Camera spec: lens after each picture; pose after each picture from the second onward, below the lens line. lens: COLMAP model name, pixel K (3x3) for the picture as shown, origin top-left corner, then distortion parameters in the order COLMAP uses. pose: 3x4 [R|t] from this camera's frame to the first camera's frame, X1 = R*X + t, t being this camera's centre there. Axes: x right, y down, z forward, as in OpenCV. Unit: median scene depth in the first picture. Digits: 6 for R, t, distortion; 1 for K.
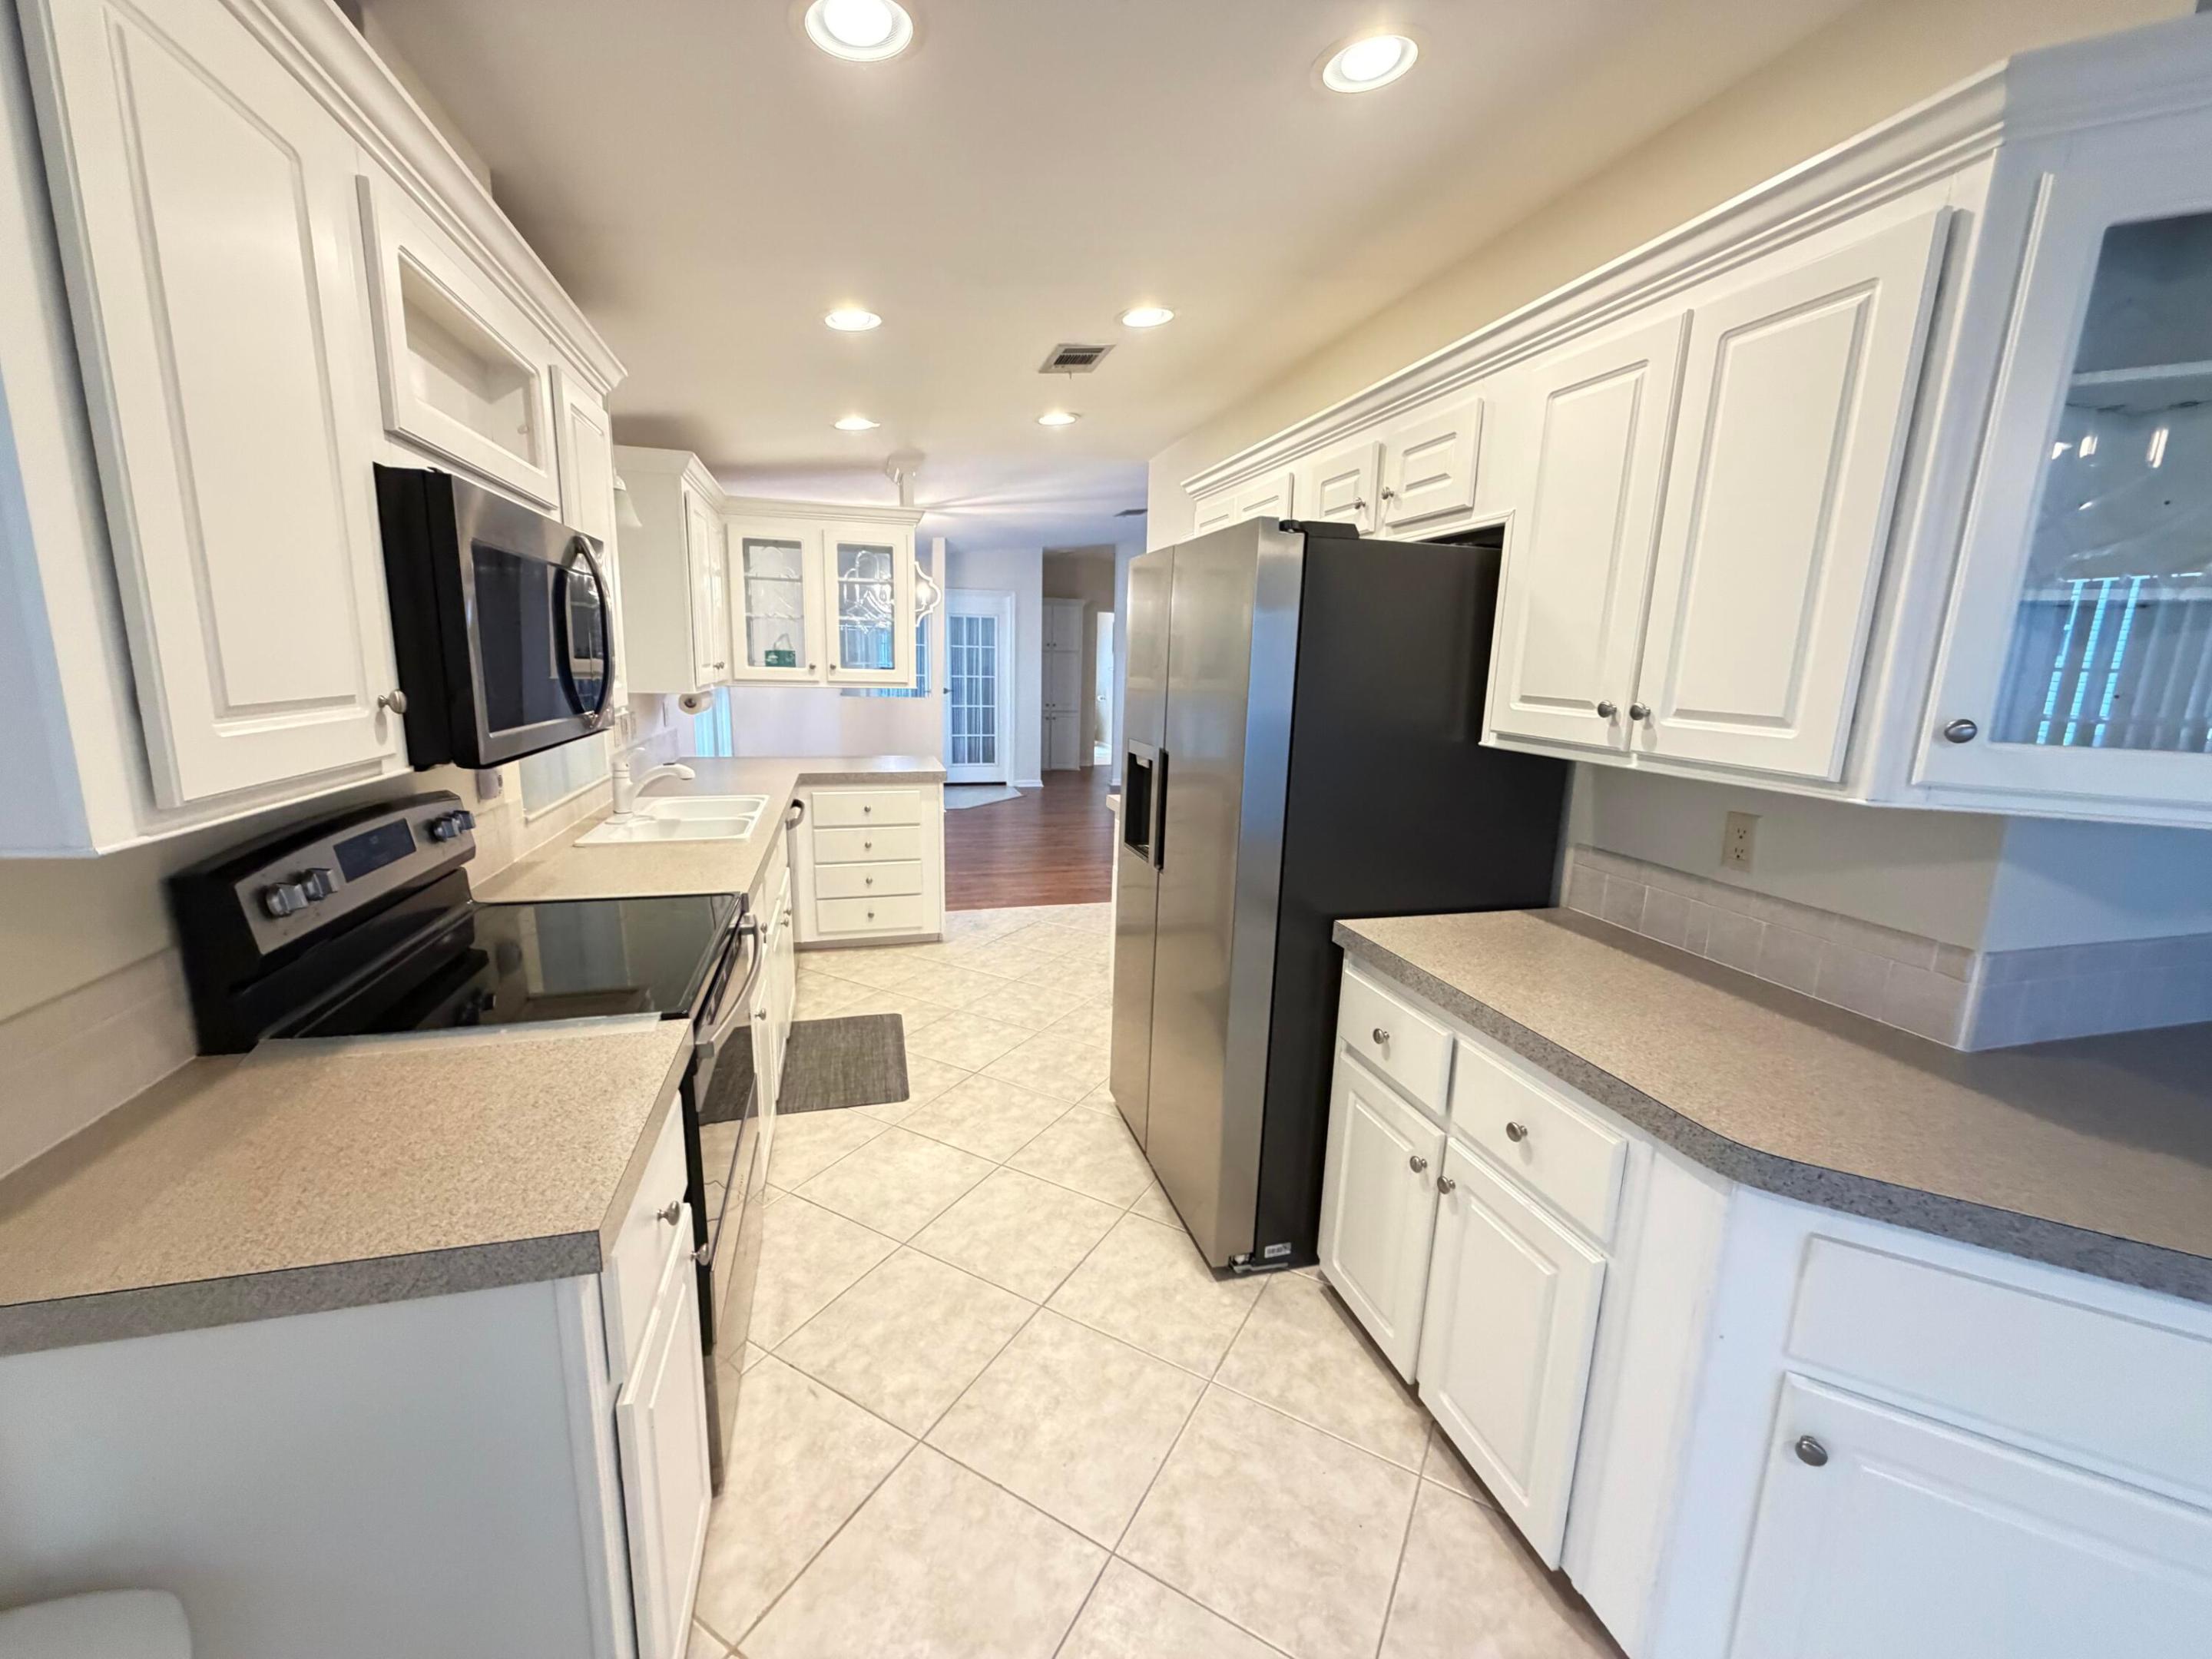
lens RADIAL K [[883.4, 0, 1099.6], [0, 883.4, 832.2], [0, 0, 1]] dist [-0.000393, 0.000787]
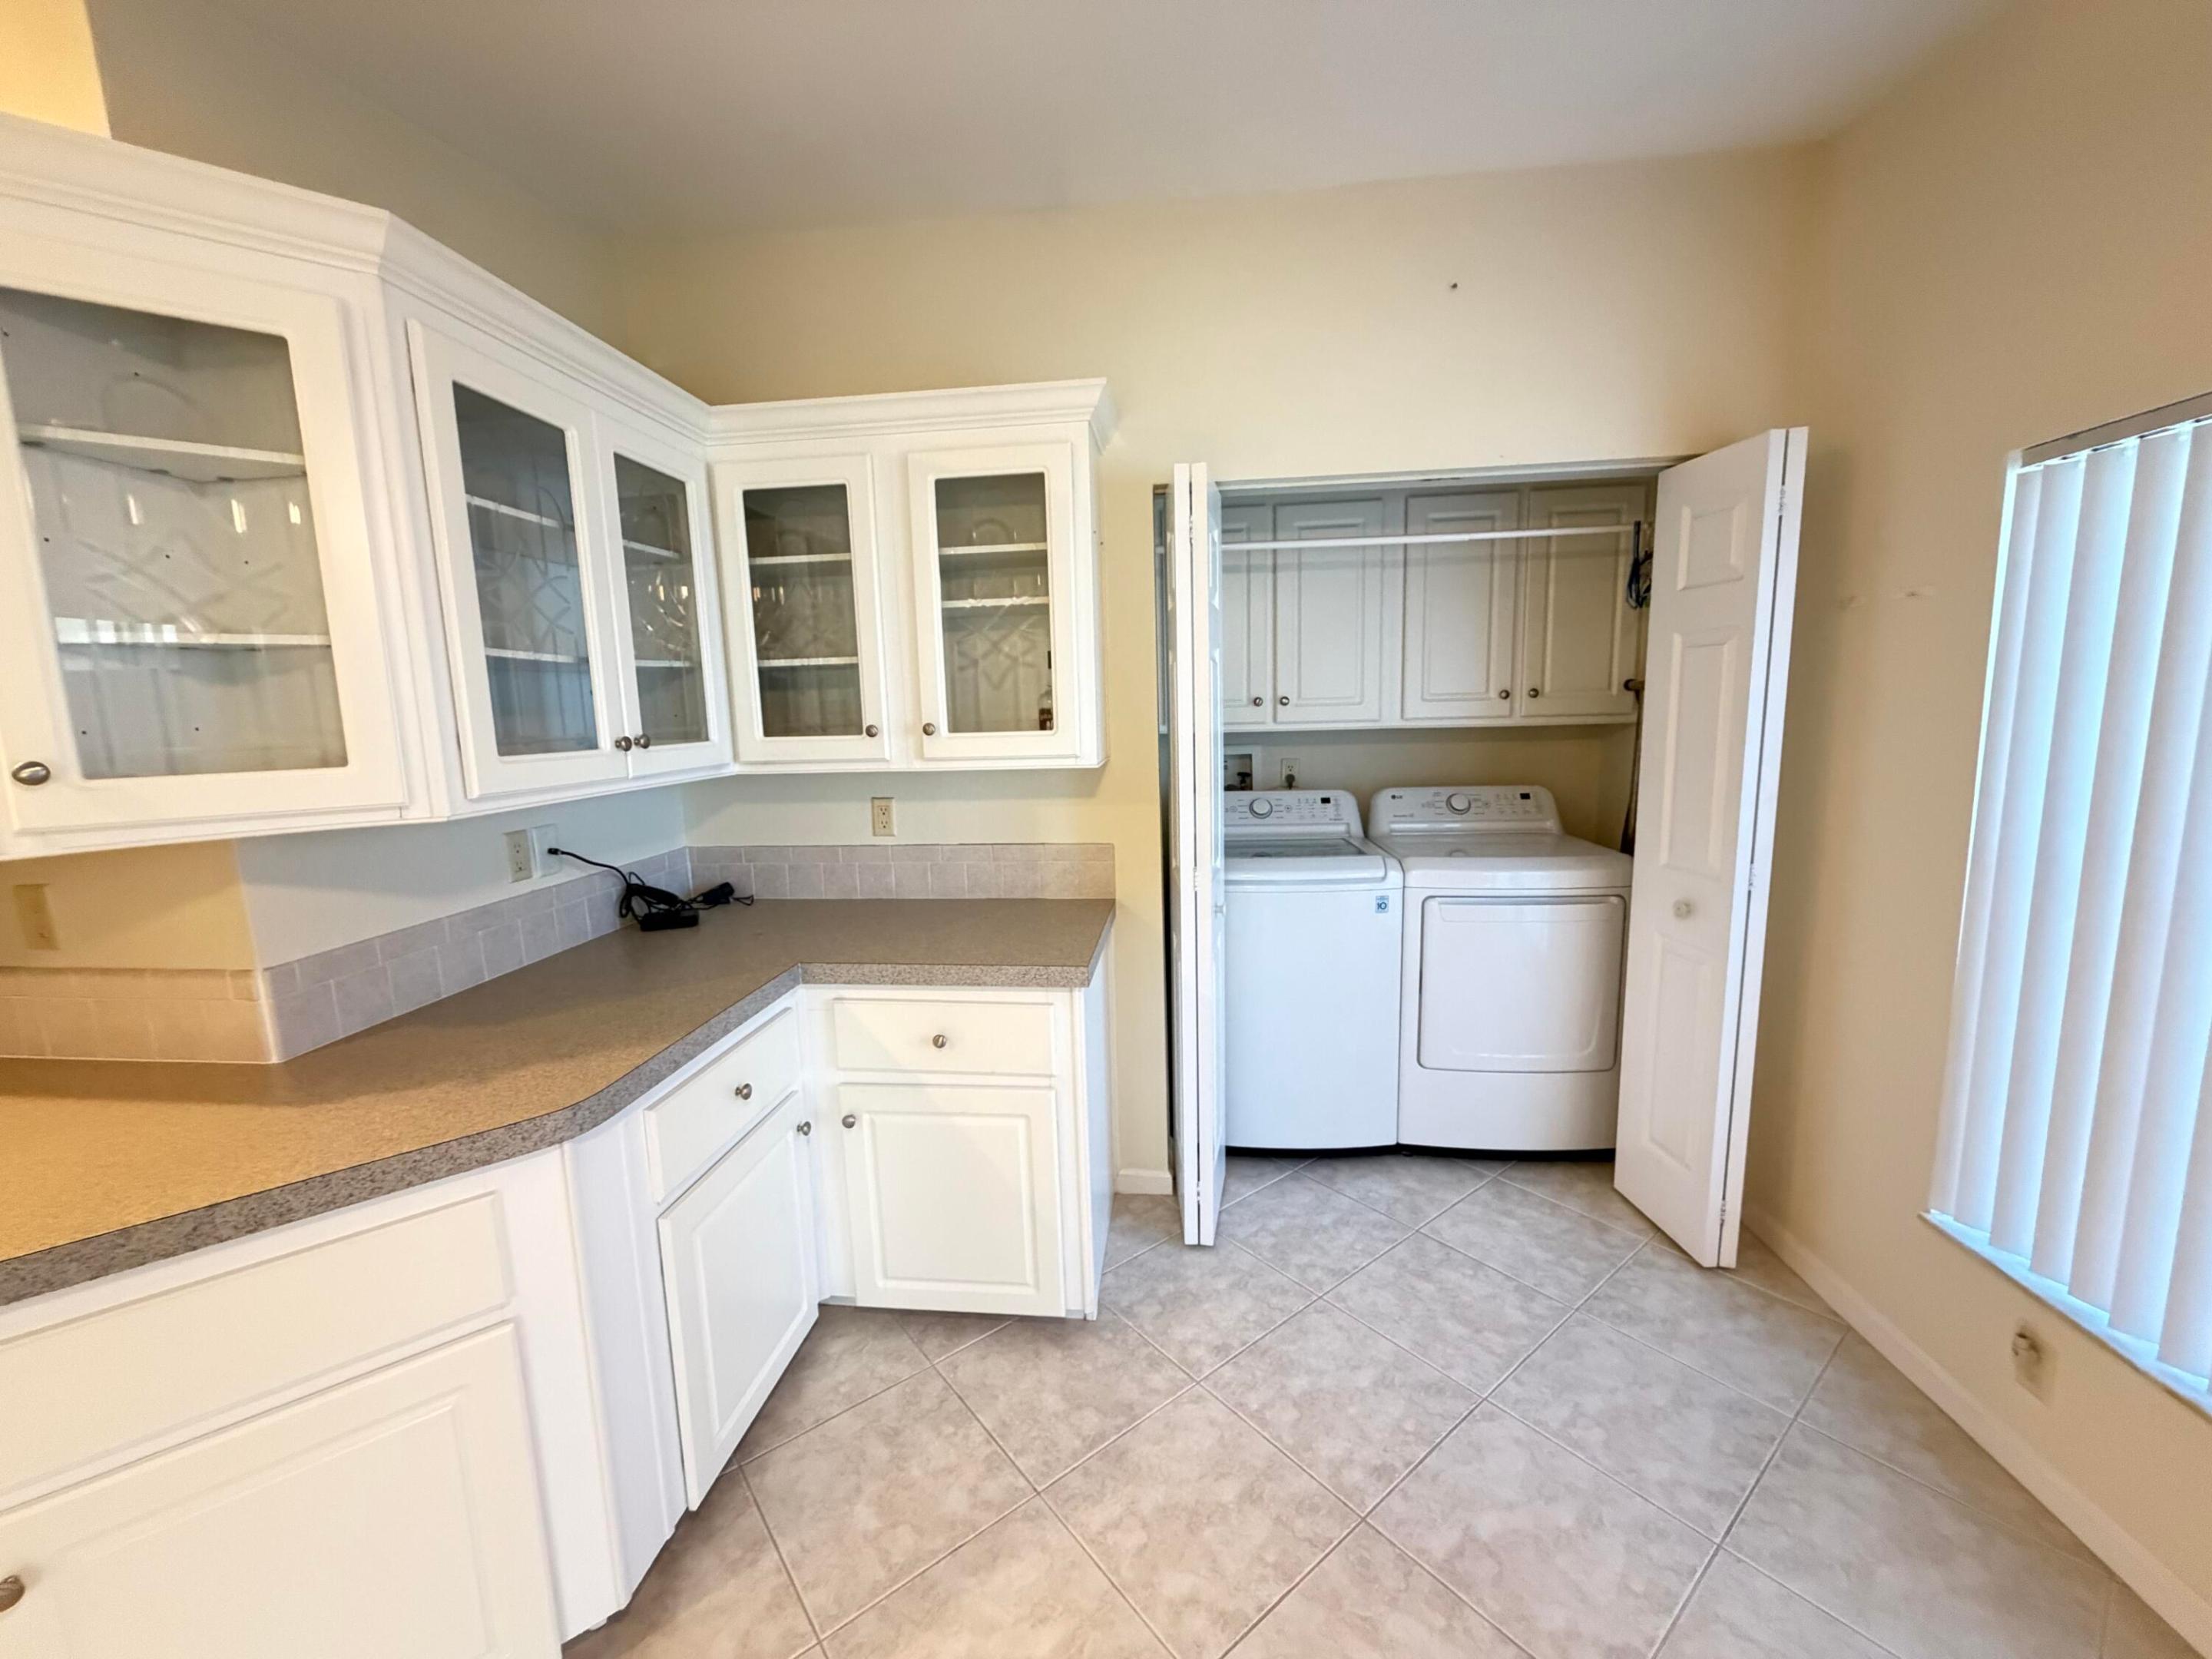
lens RADIAL K [[883.4, 0, 1096.2], [0, 883.4, 831.7], [0, 0, 1]] dist [-0.000393, 0.000787]
pose [[0.373089, -0.171164, 0.911870, 0.286908], [0.218426, 0.971415, 0.092973, 0.063816], [-0.901718, 0.164489, 0.399811, -0.242599]]
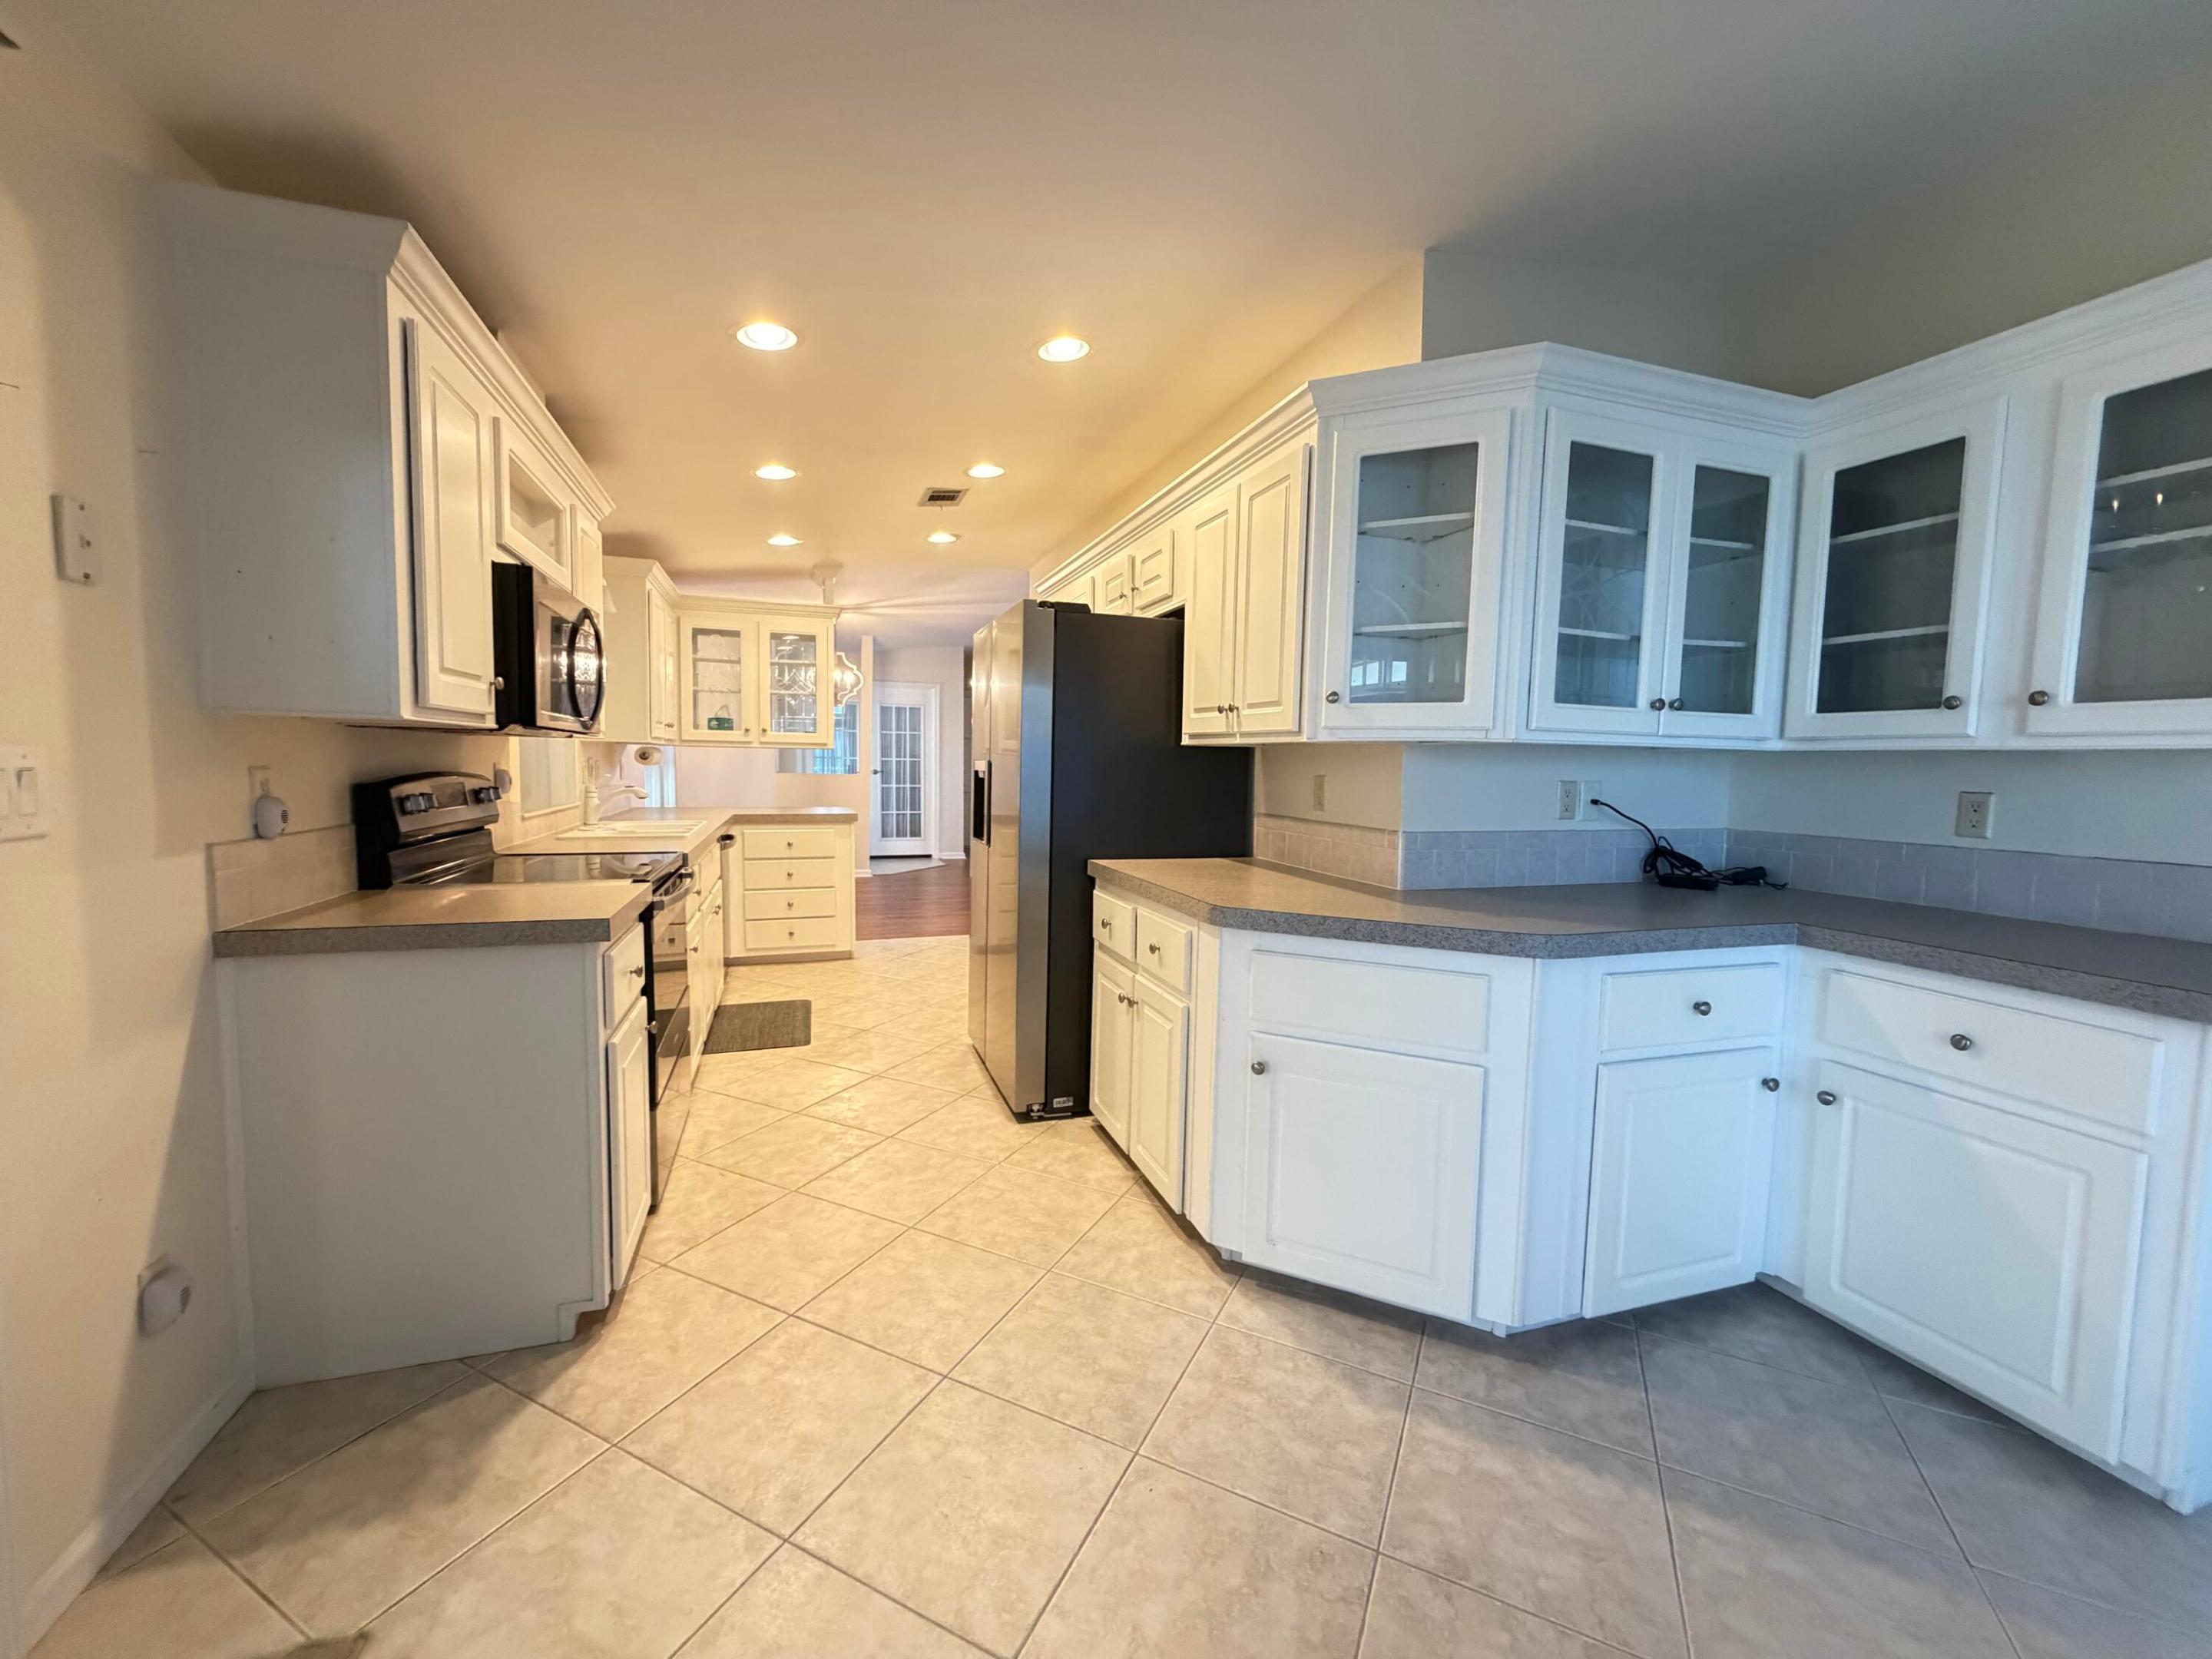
lens RADIAL K [[883.4, 0, 1098.6], [0, 883.4, 832.1], [0, 0, 1]] dist [-0.000393, 0.000787]
pose [[0.998363, -0.012158, 0.055884, 0.195421], [0.018508, 0.993245, -0.114549, 0.219363], [-0.054113, 0.115396, 0.991845, -0.480943]]
